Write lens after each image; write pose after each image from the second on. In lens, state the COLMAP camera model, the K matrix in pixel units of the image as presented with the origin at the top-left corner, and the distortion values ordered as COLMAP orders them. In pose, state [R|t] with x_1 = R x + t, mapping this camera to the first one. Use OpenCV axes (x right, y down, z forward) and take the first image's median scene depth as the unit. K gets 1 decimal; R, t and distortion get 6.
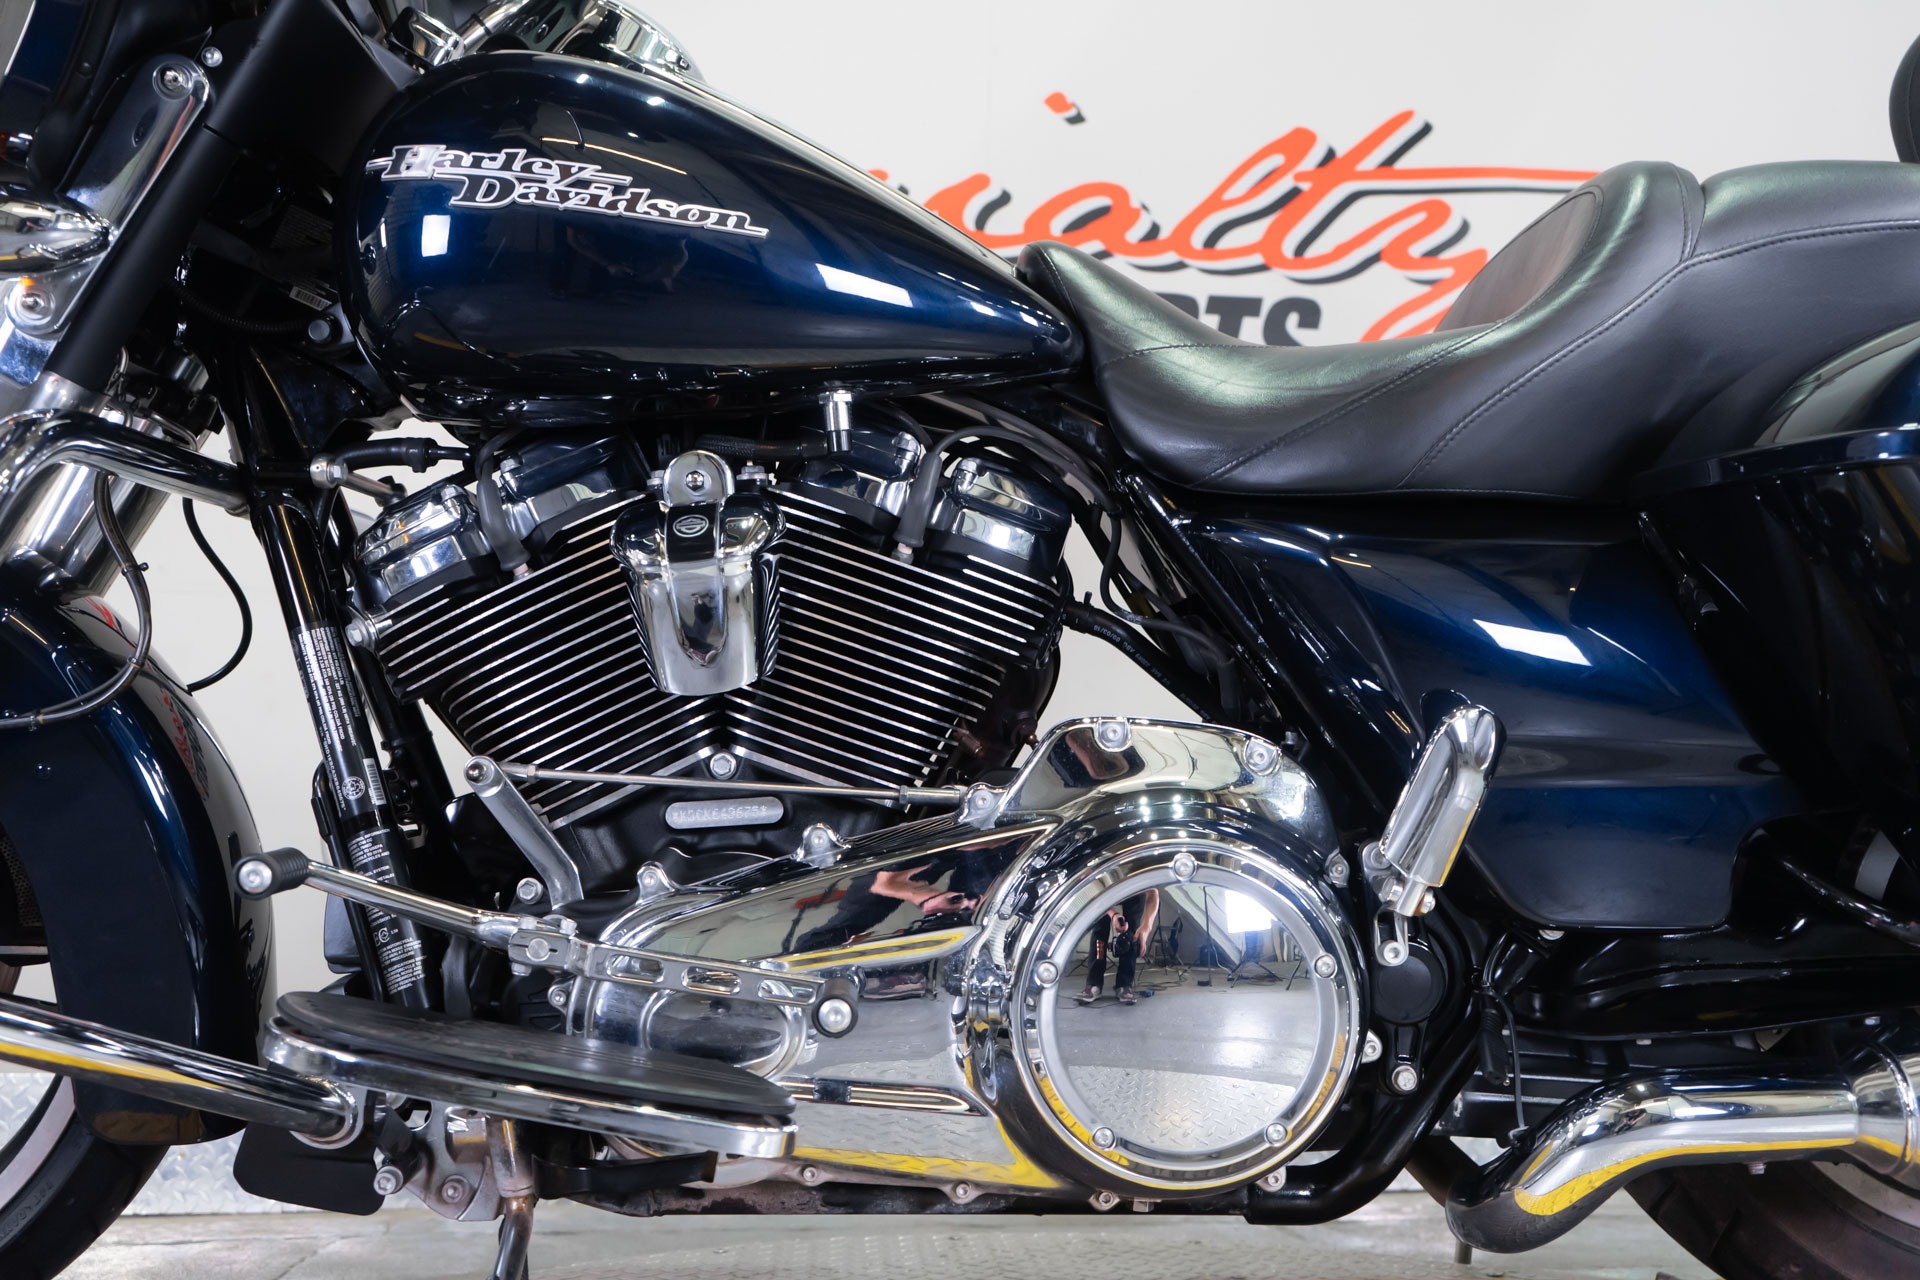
lens RADIAL K [[1723.0, 0, 960.0], [0, 1723.0, 640.0], [0, 0, 1]] dist [0.001283, 0.007585]
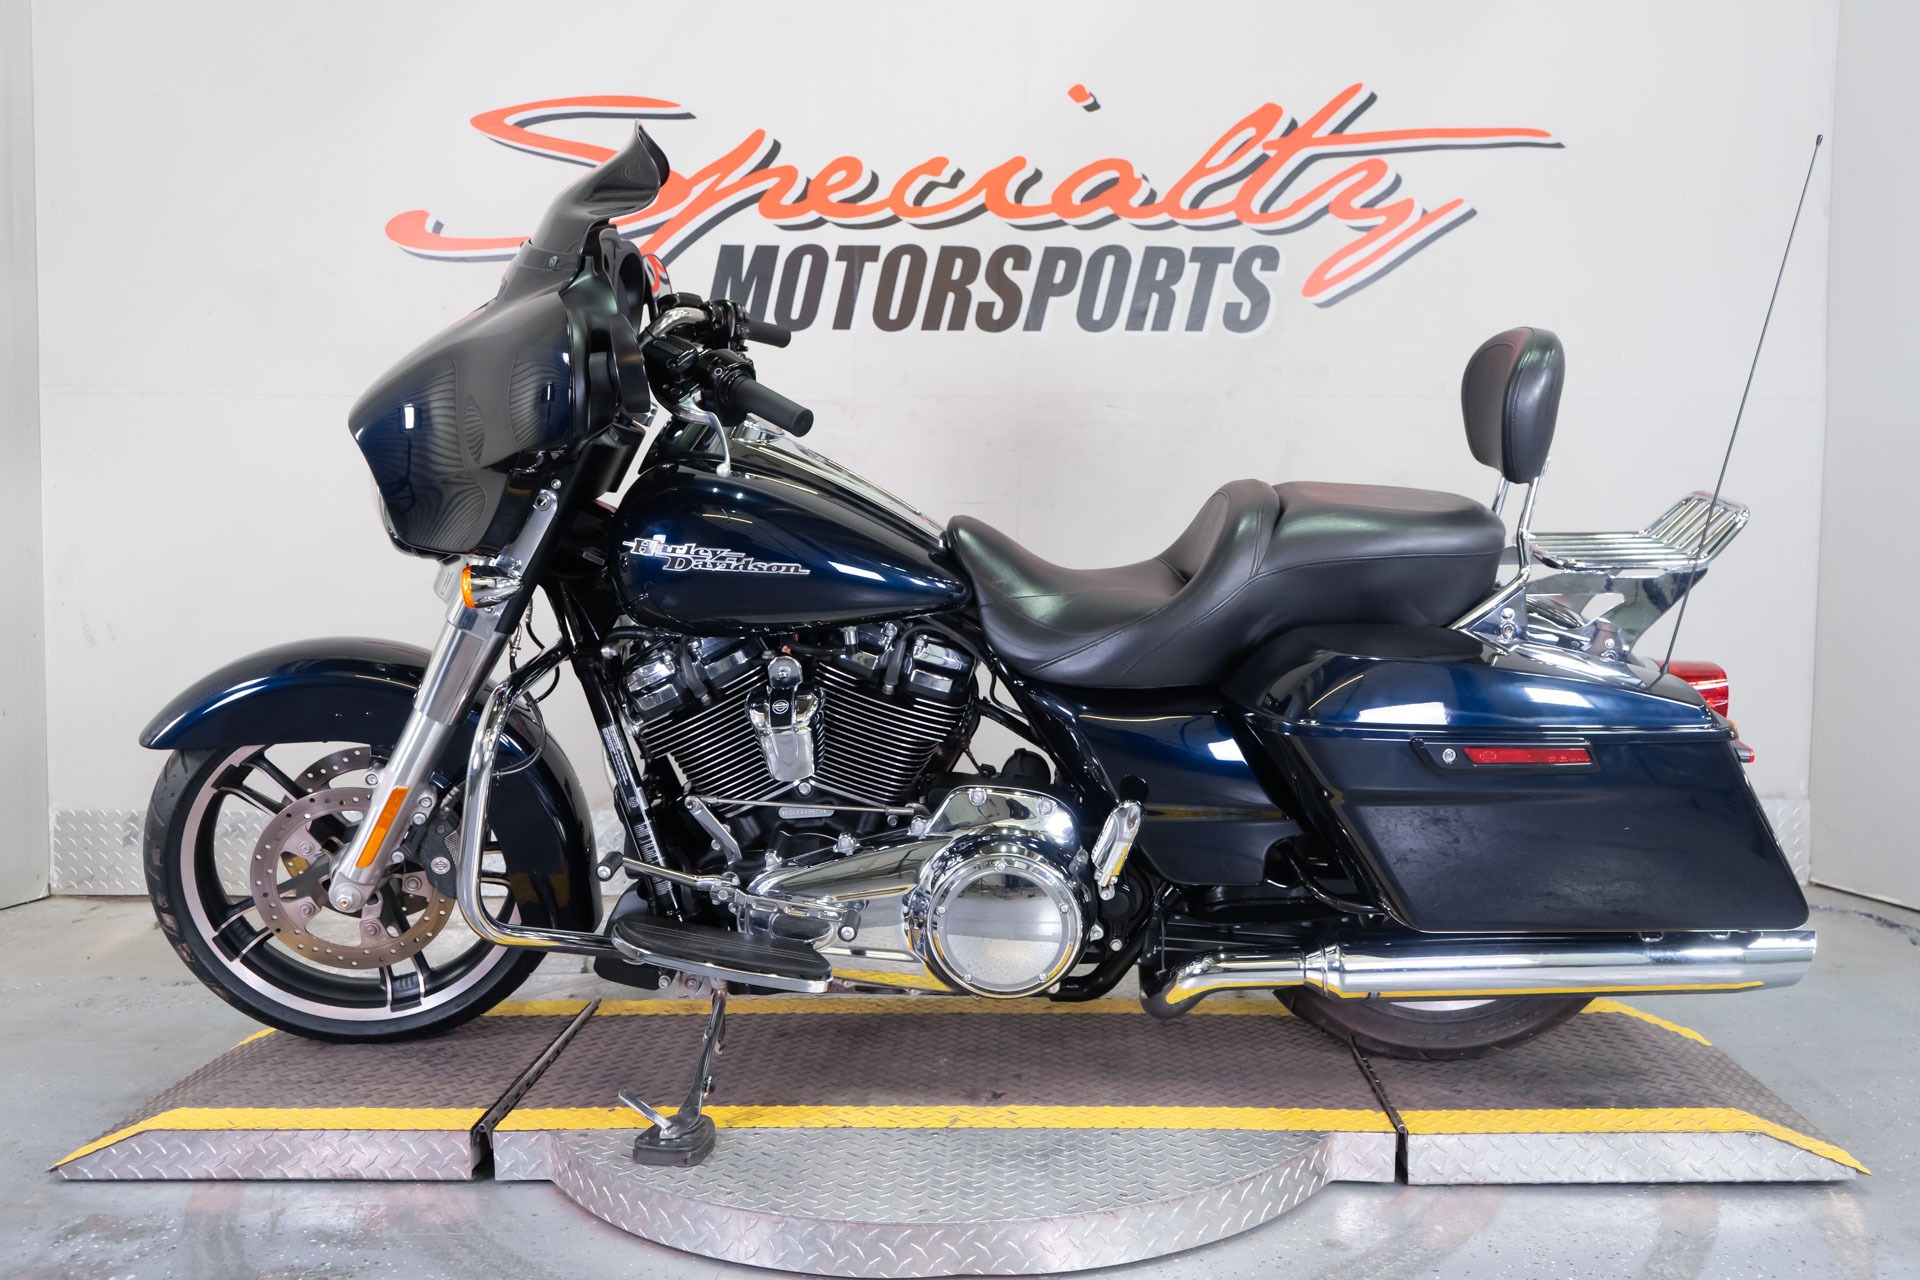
lens RADIAL K [[1780.1, 0, 960.0], [0, 1780.1, 640.0], [0, 0, 1]] dist [0.005729, 0.005930]
pose [[0.994407, 0.002246, -0.105591, 0.278591], [0.024920, 0.966555, 0.255246, -0.652028], [0.102633, -0.256449, 0.961093, -1.014763]]
